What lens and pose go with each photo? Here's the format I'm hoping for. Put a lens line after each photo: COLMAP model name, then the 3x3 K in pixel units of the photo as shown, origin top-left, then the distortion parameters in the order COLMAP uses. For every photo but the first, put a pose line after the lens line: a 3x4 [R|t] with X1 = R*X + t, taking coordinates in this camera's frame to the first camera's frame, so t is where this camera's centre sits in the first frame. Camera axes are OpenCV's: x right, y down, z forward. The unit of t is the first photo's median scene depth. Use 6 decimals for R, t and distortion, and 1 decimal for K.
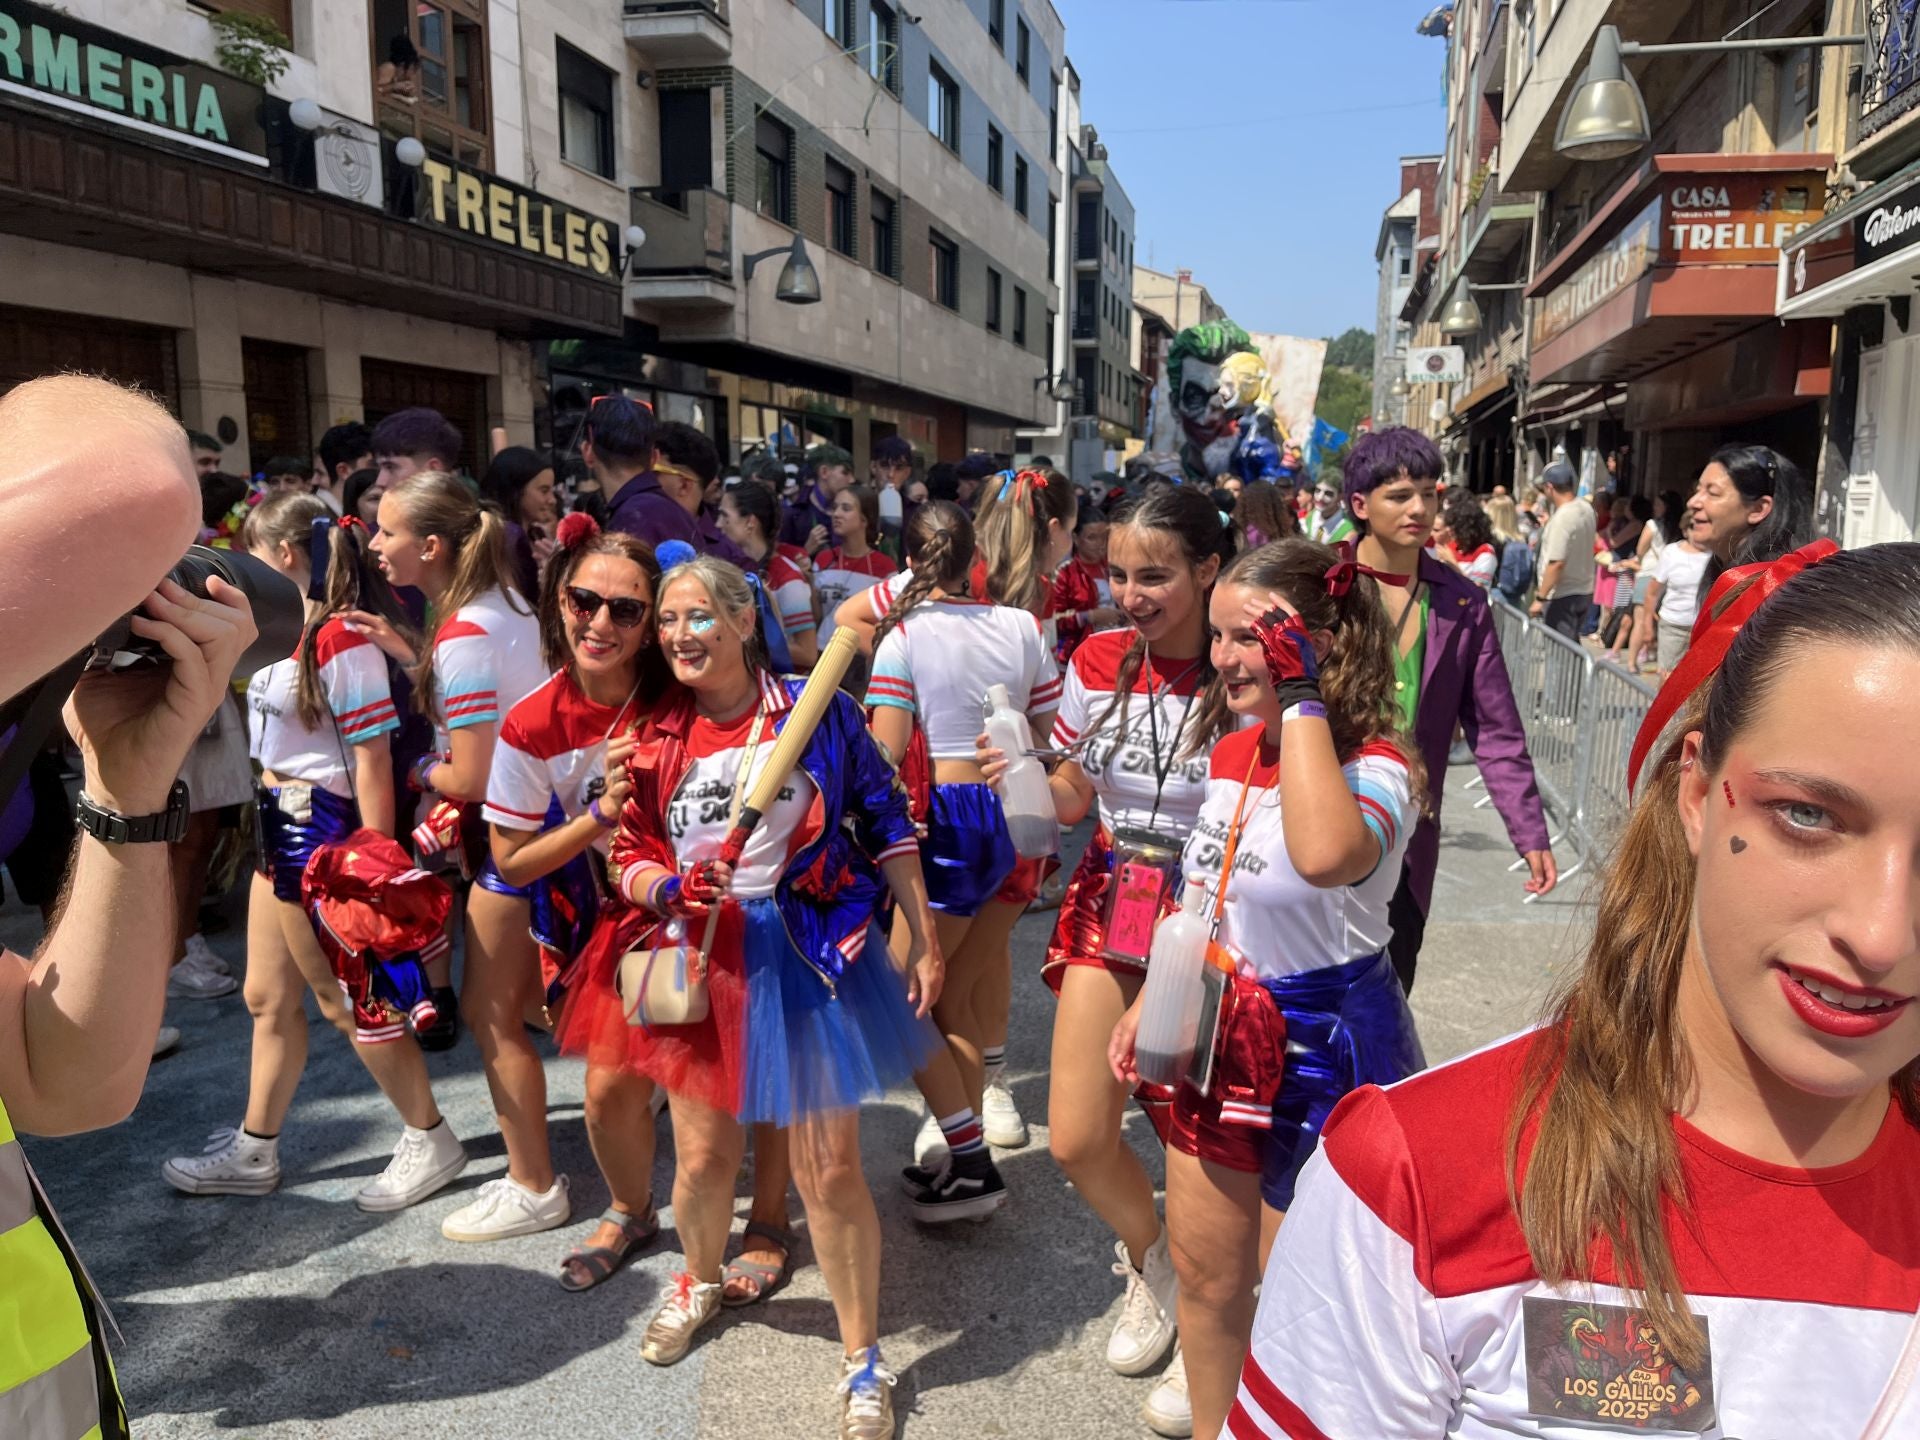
lens RADIAL K [[1458.2, 0, 949.2], [0, 1458.2, 724.4], [0, 0, 1]] dist [0.048227, -0.066996]
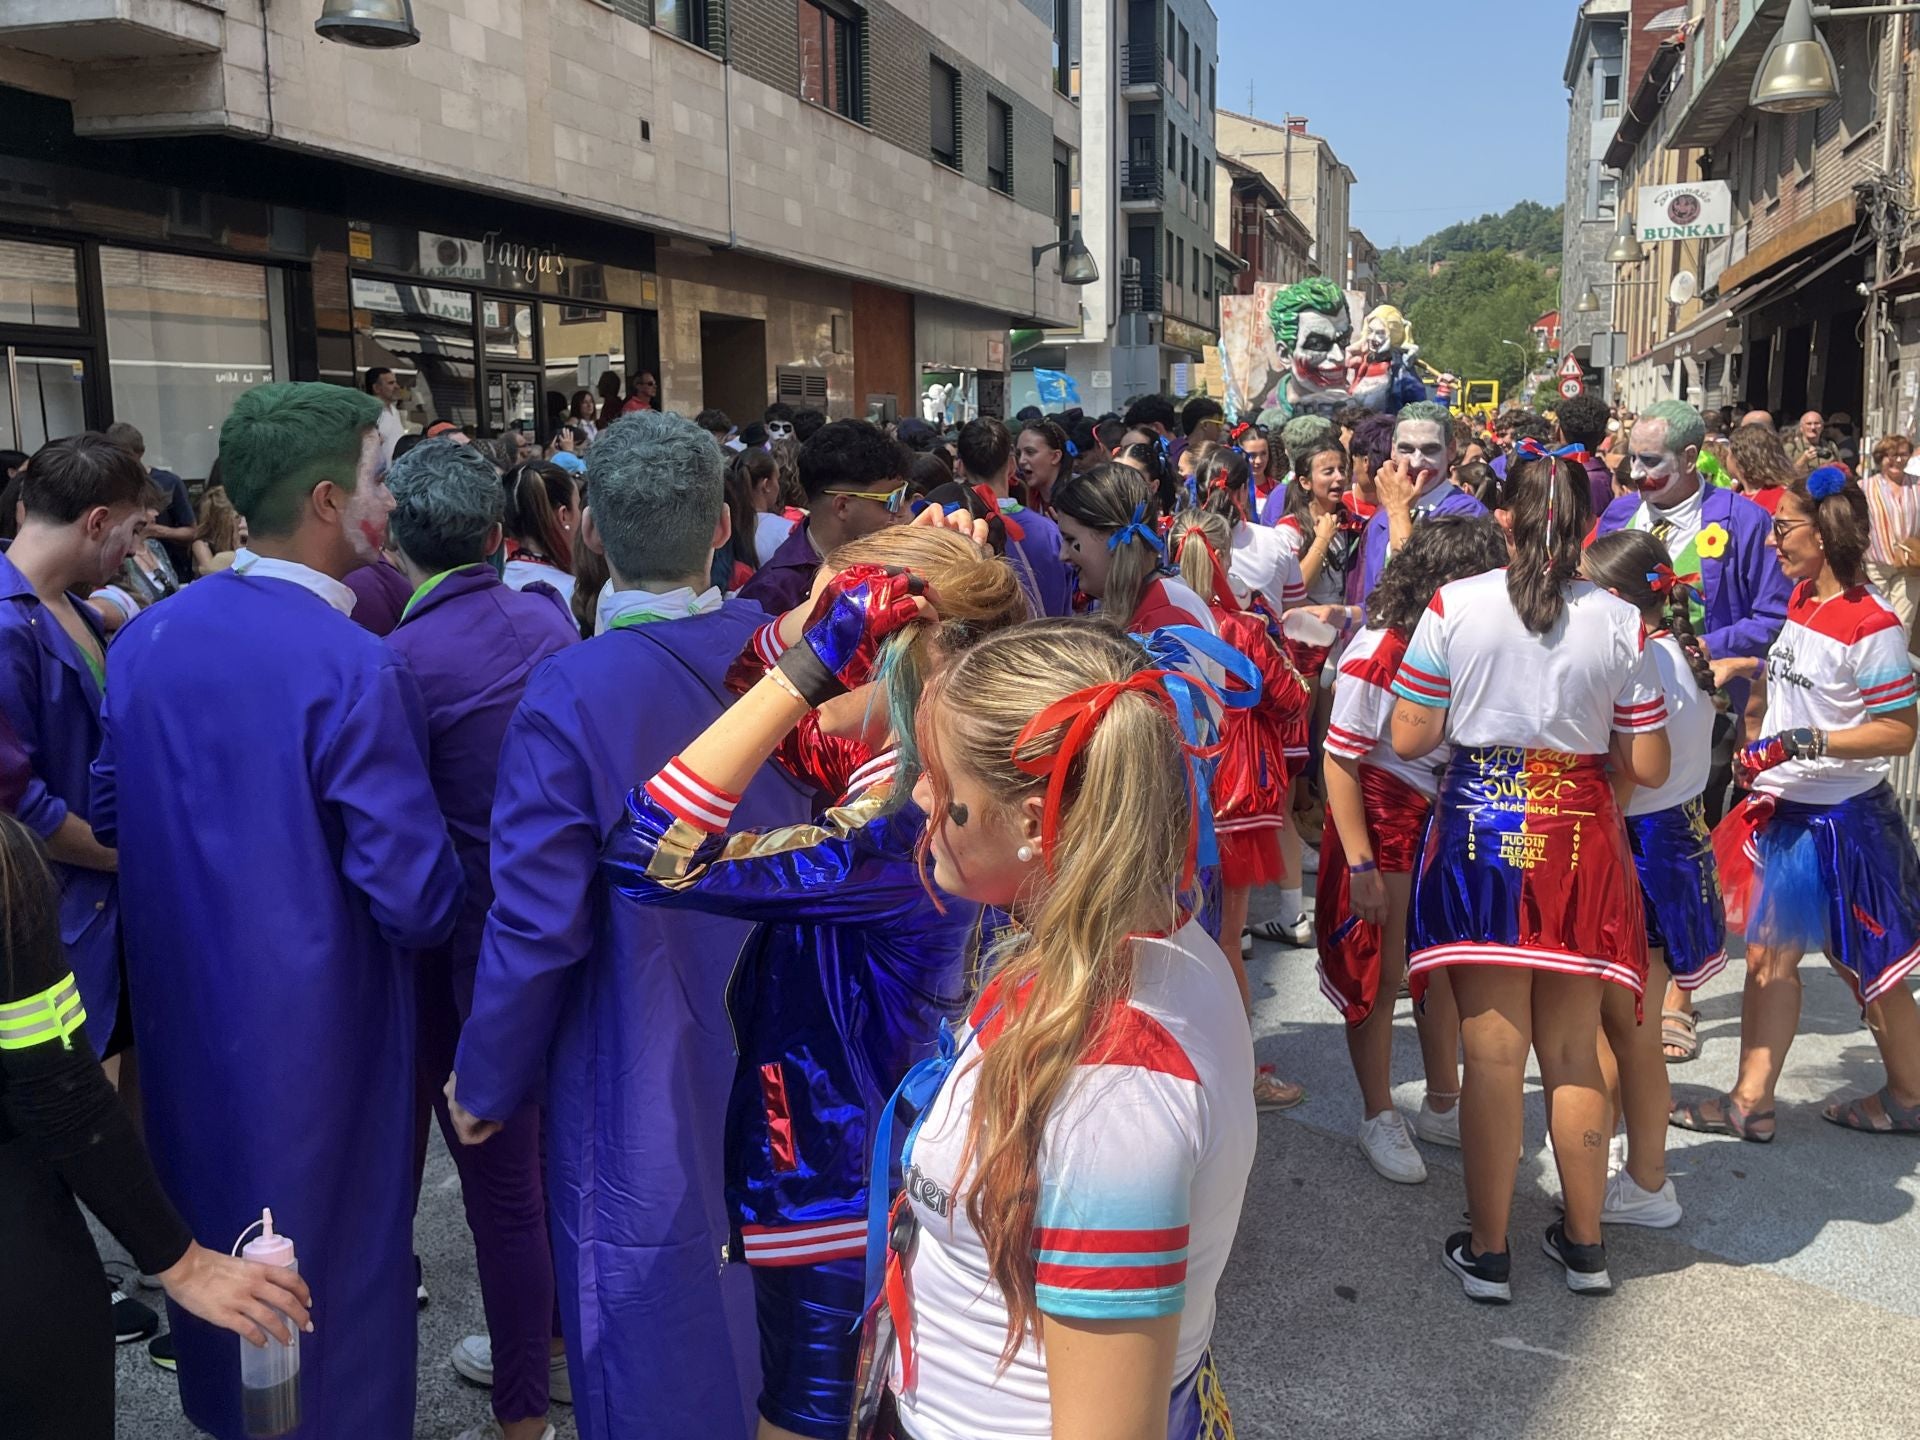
lens RADIAL K [[1856.1, 0, 971.0], [0, 1856.1, 709.8], [0, 0, 1]] dist [0.030984, 0.000000]
pose [[0.999616, -0.015336, -0.023101, 0.073286], [0.015228, 0.999872, -0.004831, -0.057632], [0.023172, 0.004477, 0.999721, 0.326733]]
